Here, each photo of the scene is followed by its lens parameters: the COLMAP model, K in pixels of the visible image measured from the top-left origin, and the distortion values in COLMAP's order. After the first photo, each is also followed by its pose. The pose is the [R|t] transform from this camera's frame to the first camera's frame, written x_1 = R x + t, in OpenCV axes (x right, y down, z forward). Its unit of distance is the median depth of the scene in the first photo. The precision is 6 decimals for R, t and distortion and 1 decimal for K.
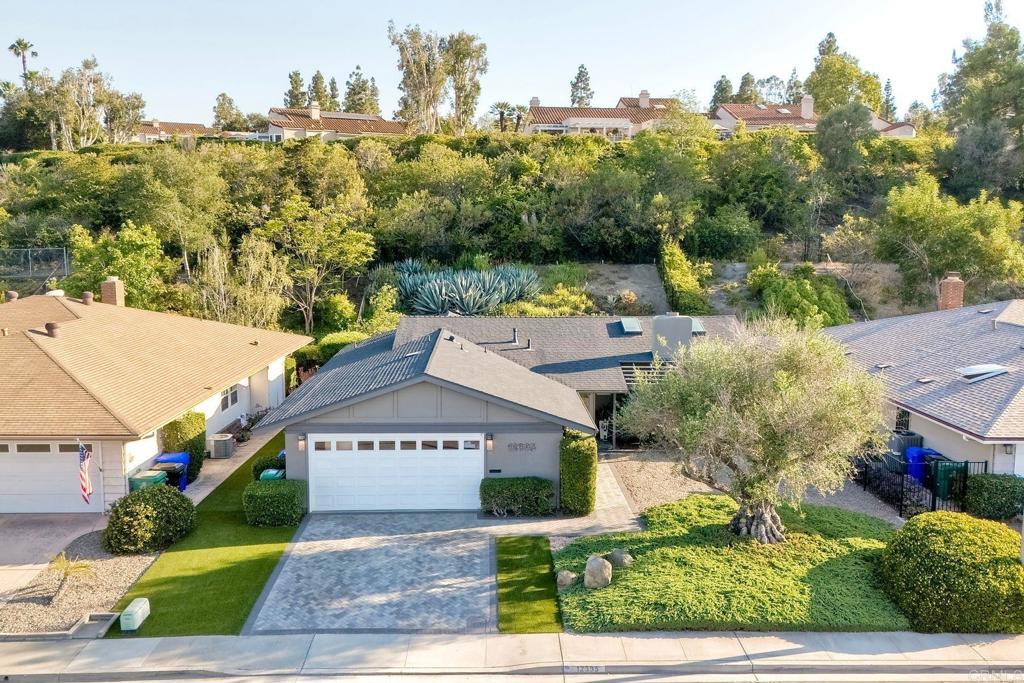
lens RADIAL K [[899.2, 0, 512.0], [0, 899.2, 341.5], [0, 0, 1]] dist [0.089826, -0.118284]
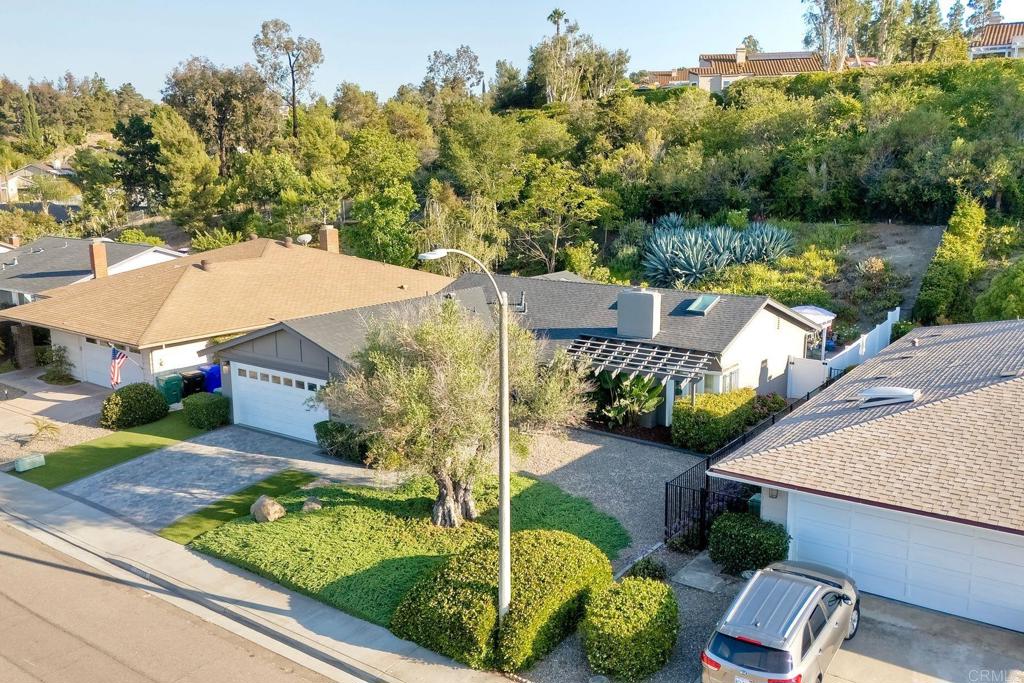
lens RADIAL K [[899.2, 0, 512.0], [0, 899.2, 341.5], [0, 0, 1]] dist [0.089826, -0.118284]
pose [[0.785244, 0.112547, -0.608871, 0.836278], [-0.071659, 0.993253, 0.091182, -0.067991], [0.615025, -0.027969, 0.788011, 0.243997]]
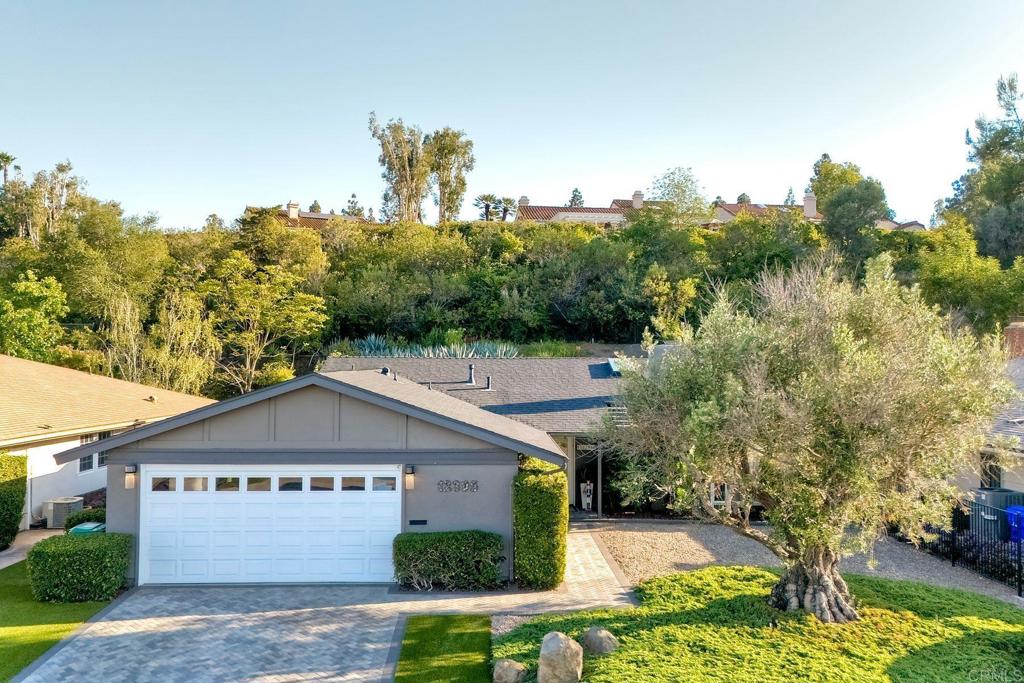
lens RADIAL K [[899.2, 0, 512.0], [0, 899.2, 341.5], [0, 0, 1]] dist [0.089826, -0.118284]
pose [[0.999999, 0.001255, -0.001023, 0.052724], [-0.001399, 0.987723, -0.156212, 0.115839], [0.000814, 0.156213, 0.987723, 0.307231]]
